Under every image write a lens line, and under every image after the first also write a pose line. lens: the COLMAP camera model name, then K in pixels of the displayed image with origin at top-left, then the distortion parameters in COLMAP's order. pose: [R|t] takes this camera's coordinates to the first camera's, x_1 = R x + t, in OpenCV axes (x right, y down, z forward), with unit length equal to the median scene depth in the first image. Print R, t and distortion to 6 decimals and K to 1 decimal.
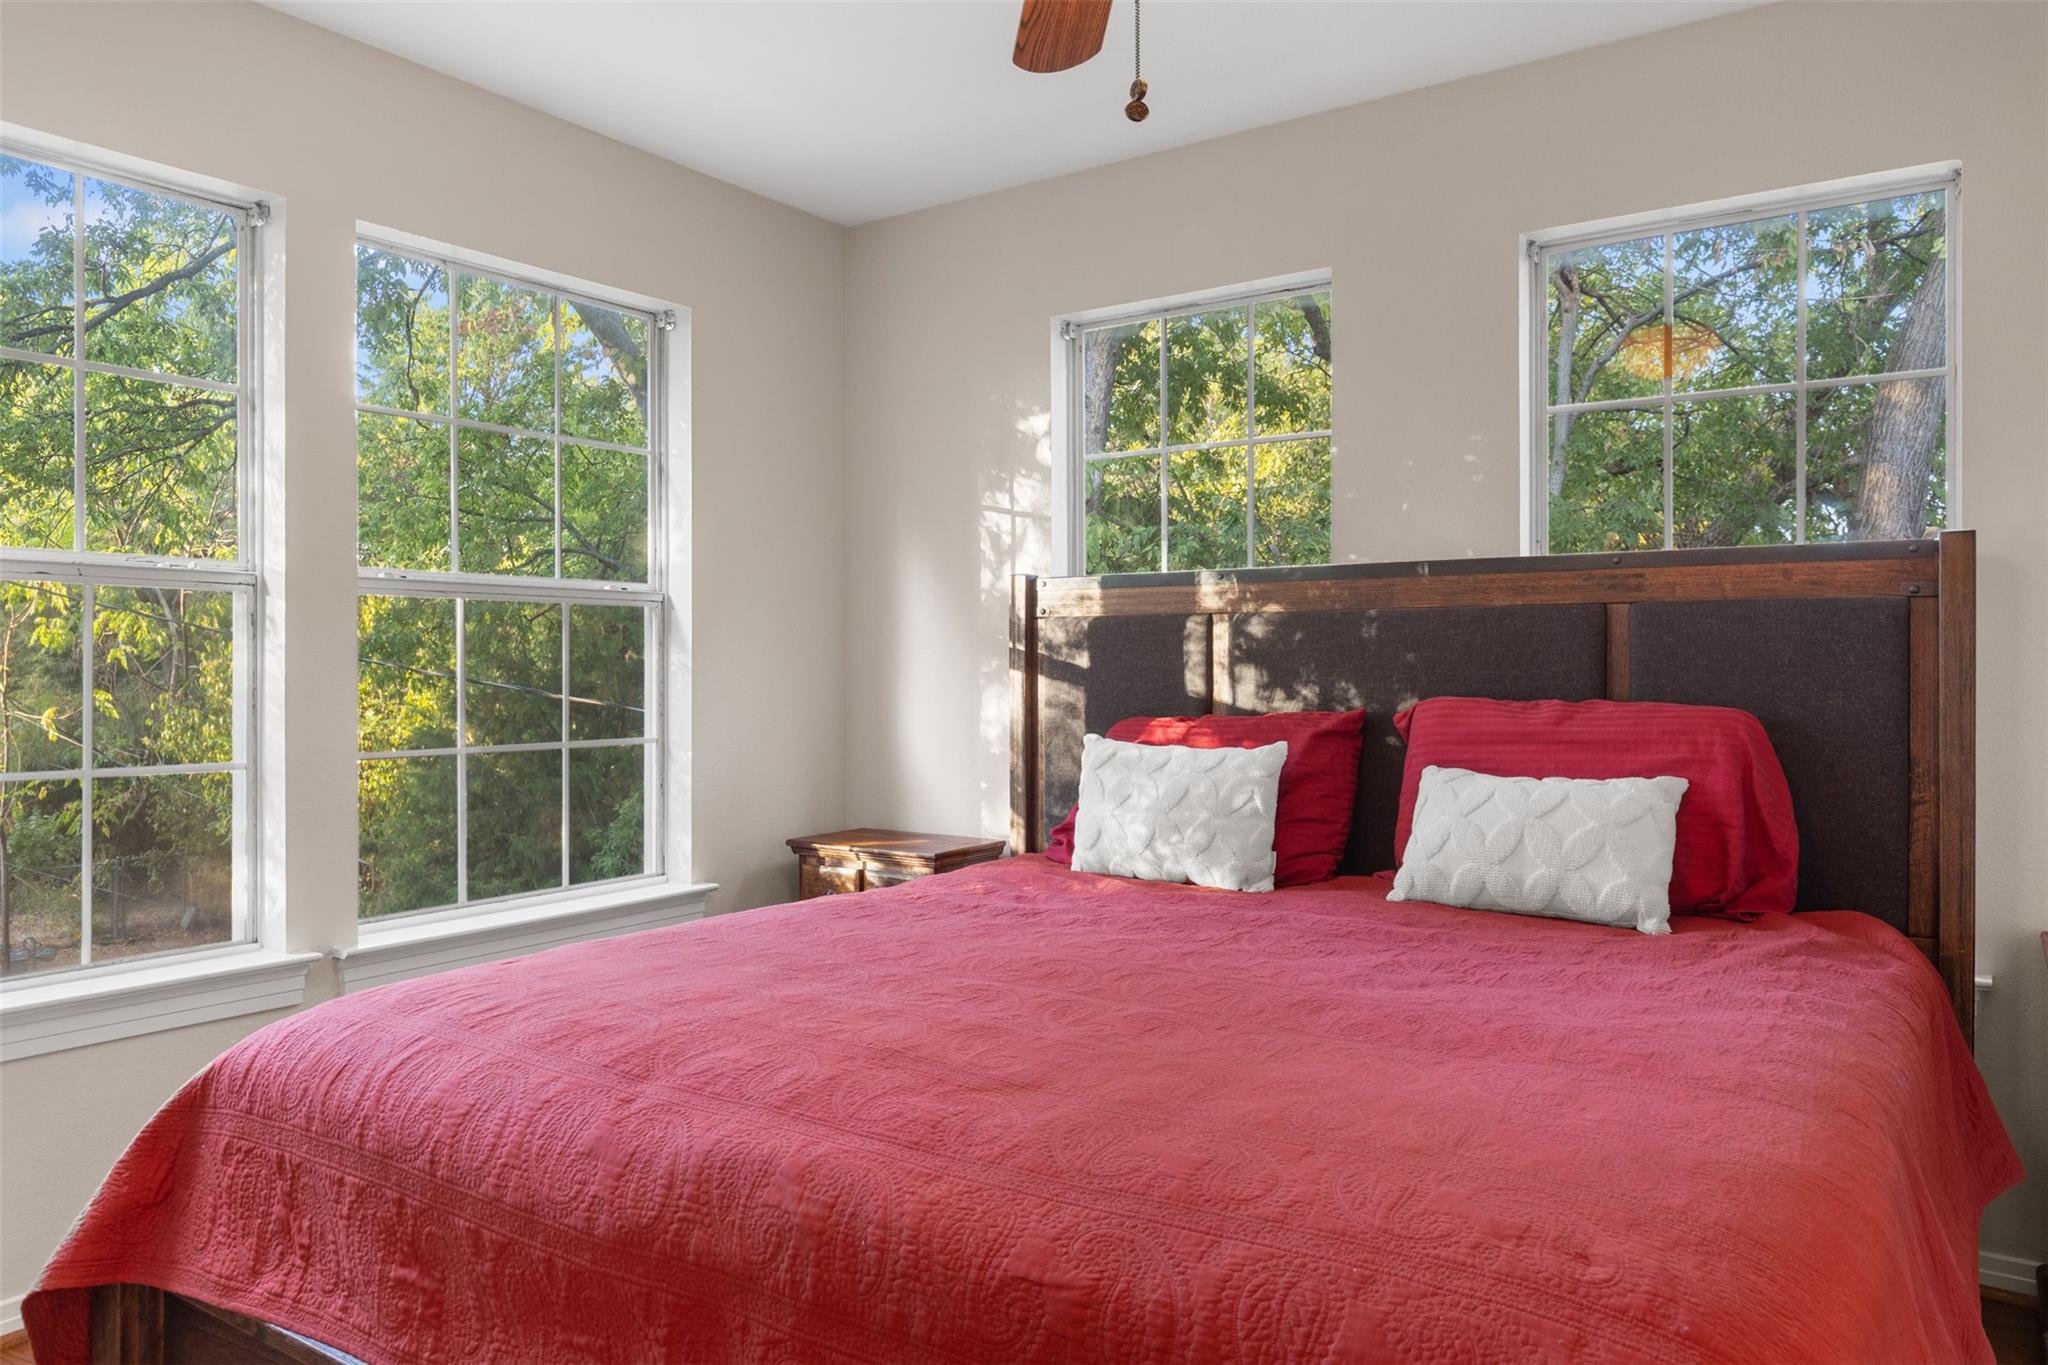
lens RADIAL K [[1404.4, 0, 1027.0], [0, 1404.4, 678.4], [0, 0, 1]] dist [-0.005561, -0.002483]
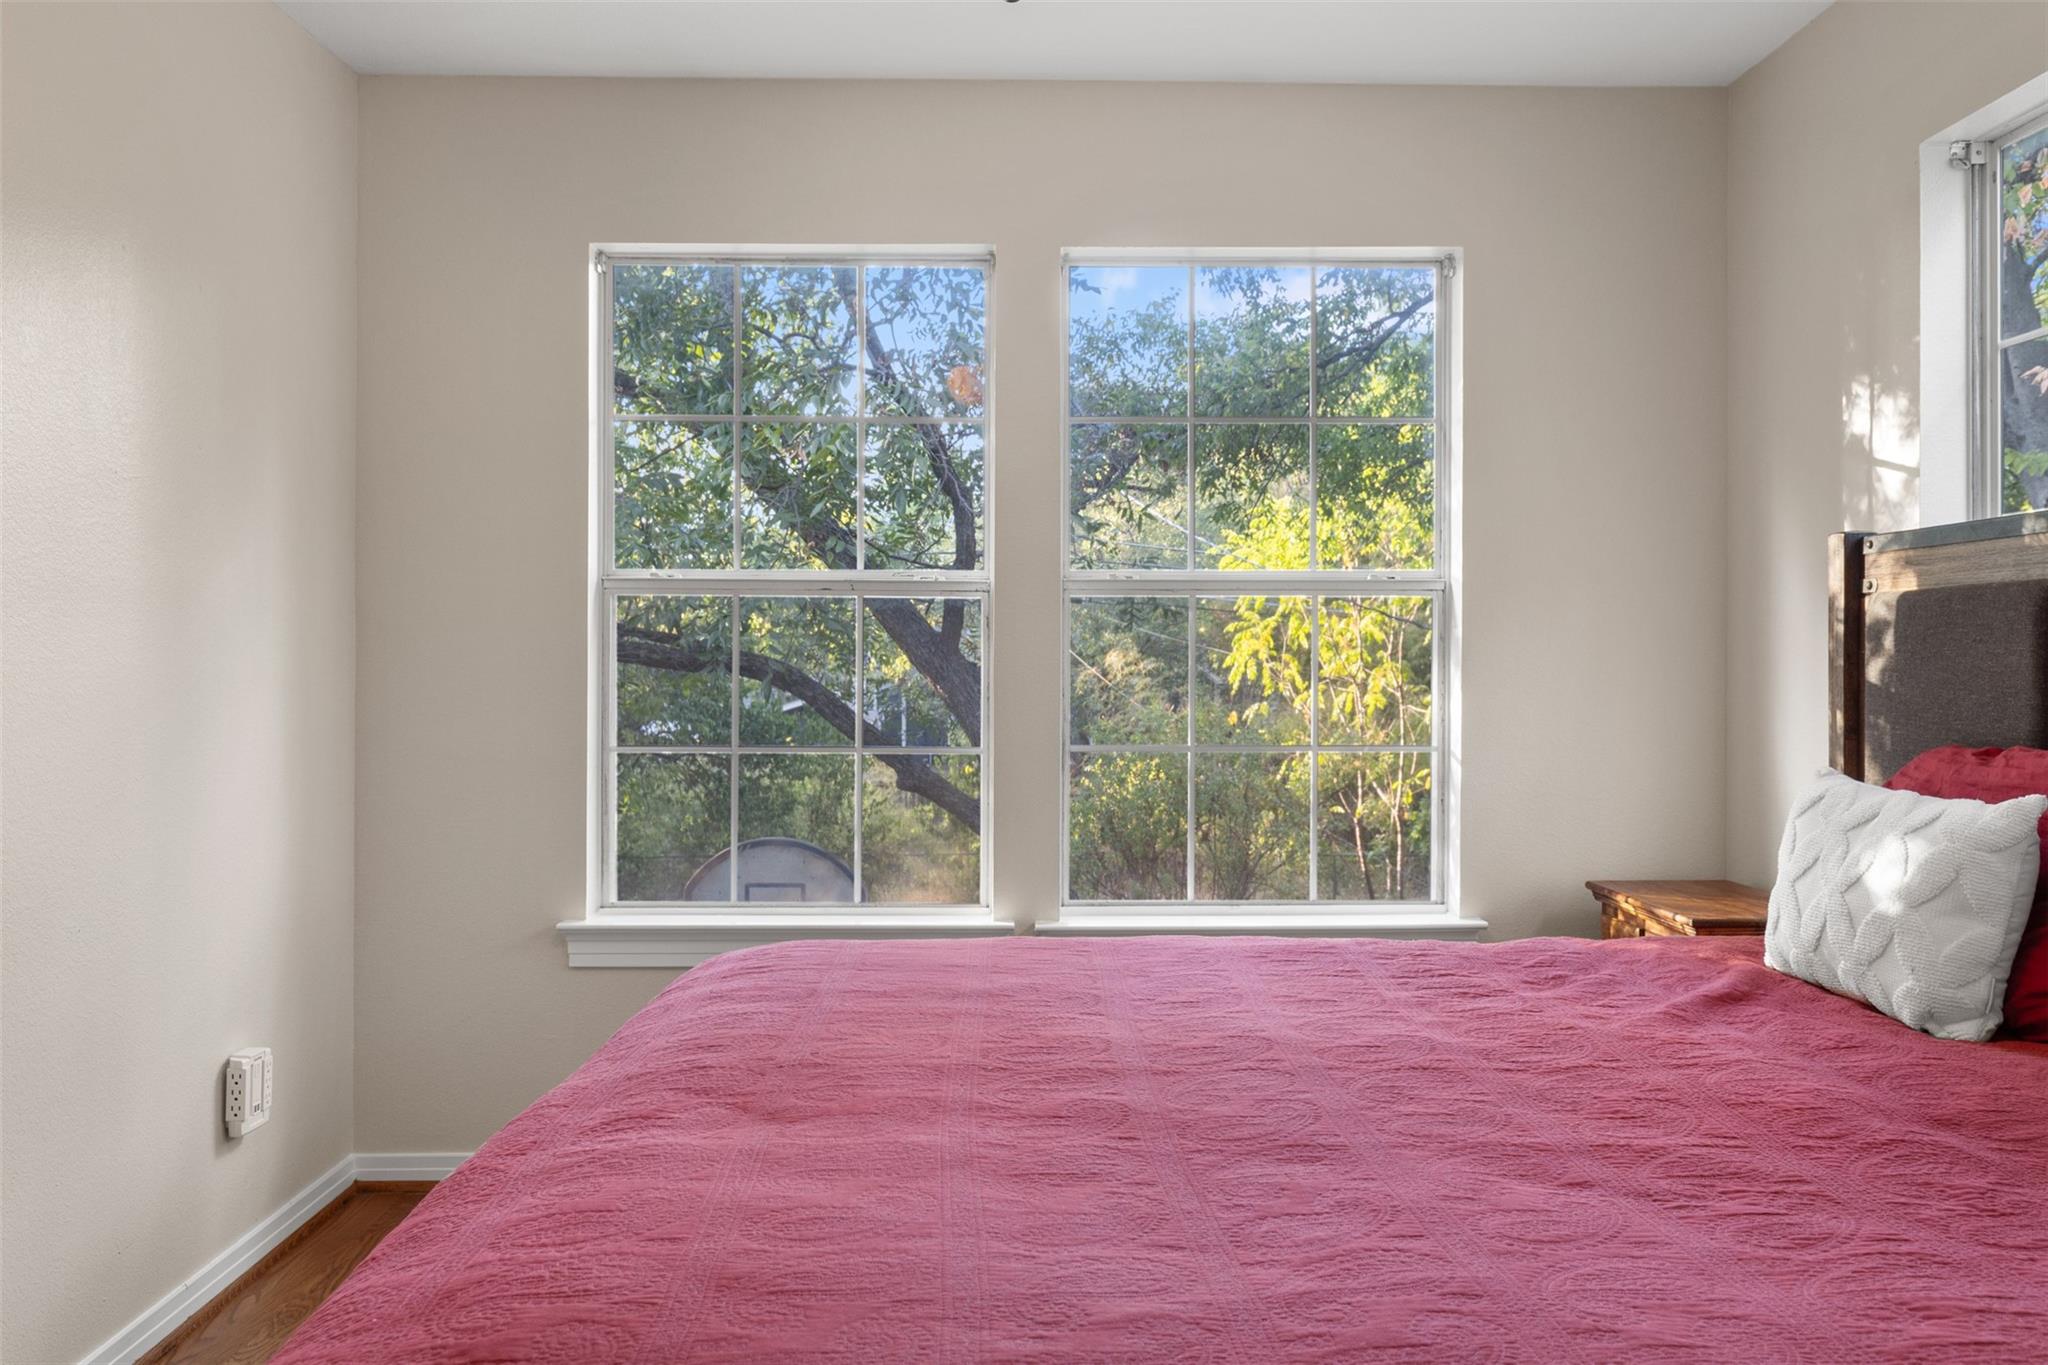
lens RADIAL K [[1568.9, 0, 1024.0], [0, 1568.9, 682.5], [0, 0, 1]] dist [0.001314, 0.000714]
pose [[0.577028, 0.010310, -0.816659, 0.536868], [-0.007198, 0.999946, 0.007538, -0.004141], [0.816693, 0.001529, 0.577071, 0.305240]]
